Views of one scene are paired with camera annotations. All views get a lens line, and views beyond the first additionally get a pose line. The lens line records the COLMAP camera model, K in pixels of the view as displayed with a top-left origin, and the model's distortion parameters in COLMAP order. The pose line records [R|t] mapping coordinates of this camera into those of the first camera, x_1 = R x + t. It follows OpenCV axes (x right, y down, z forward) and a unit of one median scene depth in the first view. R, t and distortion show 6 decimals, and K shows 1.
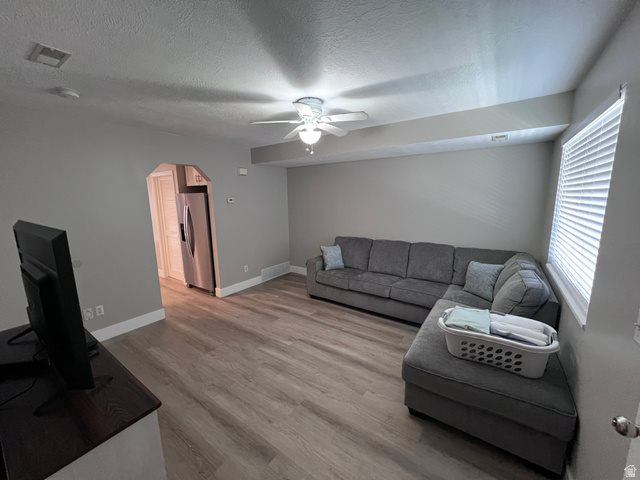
lens RADIAL K [[255.1, 0, 318.2], [0, 255.1, 239.8], [0, 0, 1]] dist [0.000399, -0.000338]
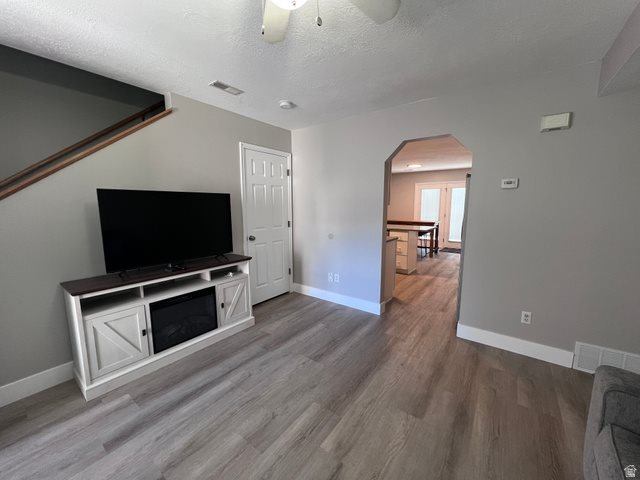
lens RADIAL K [[255.1, 0, 318.8], [0, 255.1, 238.6], [0, 0, 1]] dist [0.000399, -0.000338]
pose [[-0.020930, 0.147203, -0.988885, 0.284179], [-0.167847, 0.974546, 0.148621, -0.064453], [0.985591, 0.169092, 0.004311, 0.774796]]
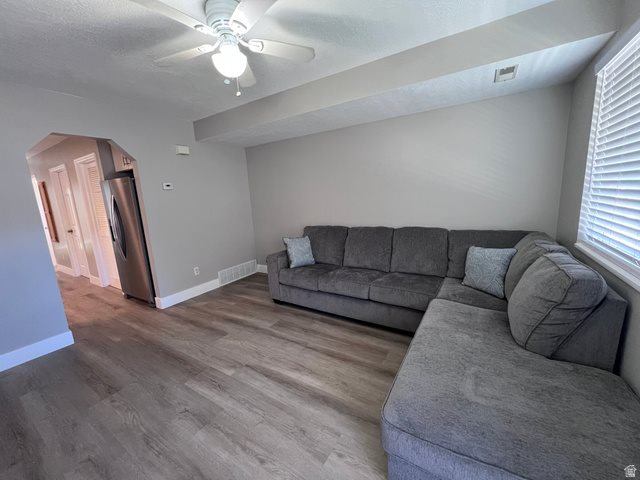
lens RADIAL K [[255.1, 0, 318.1], [0, 255.1, 240.4], [0, 0, 1]] dist [0.000399, -0.000338]
pose [[0.997876, -0.047919, 0.044126, 0.099719], [0.047415, 0.998798, 0.012397, 0.032070], [-0.044667, -0.010279, 0.998949, 0.236205]]
